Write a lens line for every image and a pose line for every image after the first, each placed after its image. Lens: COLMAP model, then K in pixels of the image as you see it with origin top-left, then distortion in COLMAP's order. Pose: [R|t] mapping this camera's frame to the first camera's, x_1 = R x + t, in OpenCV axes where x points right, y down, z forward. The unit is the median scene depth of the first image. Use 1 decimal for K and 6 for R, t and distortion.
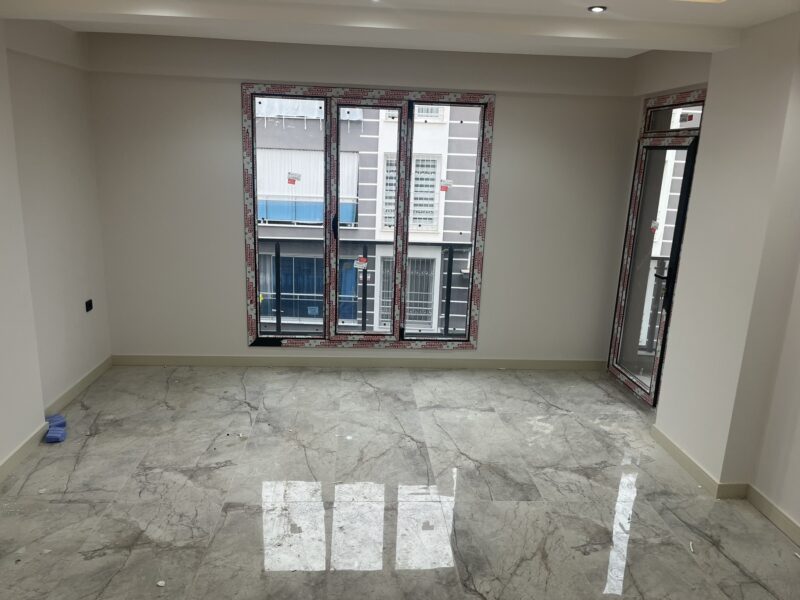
lens RADIAL K [[602.5, 0, 393.4], [0, 602.5, 301.7], [0, 0, 1]] dist [0.046467, -0.050805]
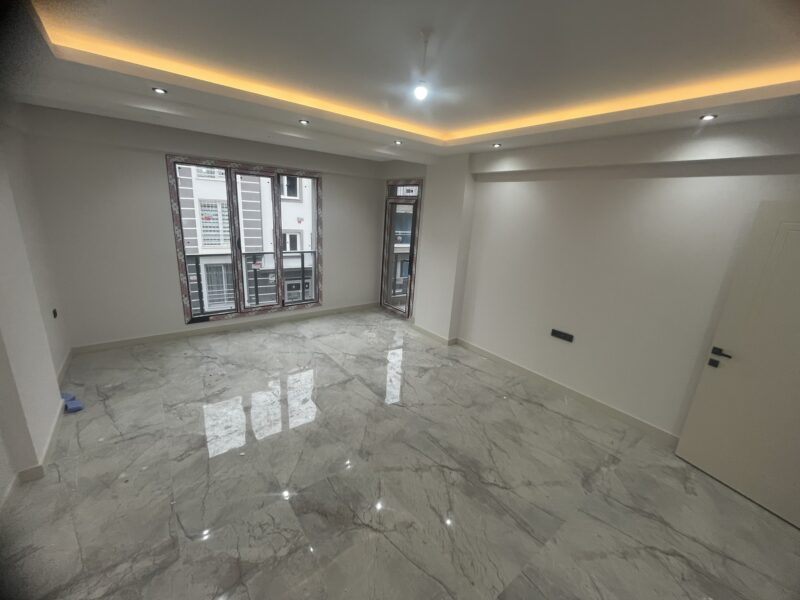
lens RADIAL K [[325.6, 0, 395.1], [0, 325.6, 299.0], [0, 0, 1]] dist [-0.000204, -0.000542]
pose [[0.832403, -0.134578, 0.537582, -0.257771], [0.106334, 0.990827, 0.083392, -0.004867], [-0.543873, -0.012252, 0.839078, -0.008891]]
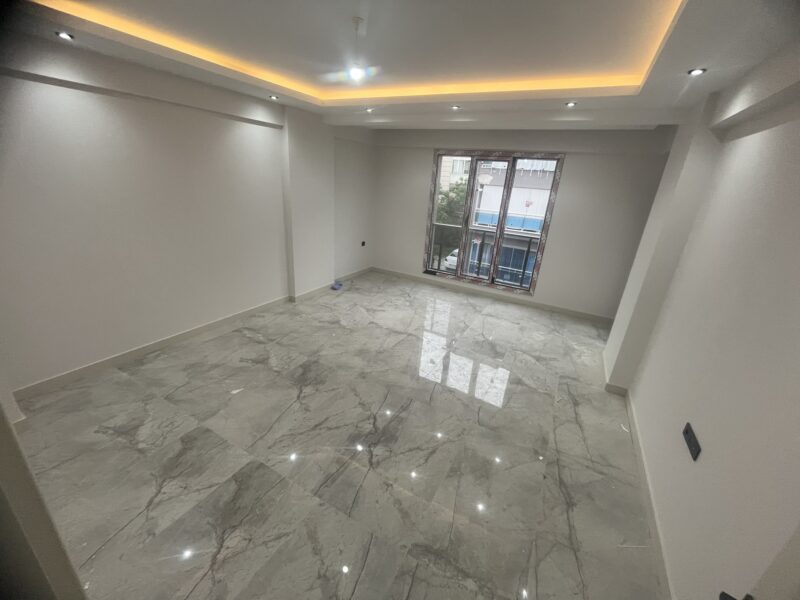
lens RADIAL K [[325.6, 0, 398.5], [0, 325.6, 298.2], [0, 0, 1]] dist [-0.000204, -0.000542]
pose [[0.843977, 0.208455, -0.494217, 0.321810], [-0.167896, 0.977759, 0.125691, 0.032908], [0.509426, -0.023103, 0.860204, -0.073735]]
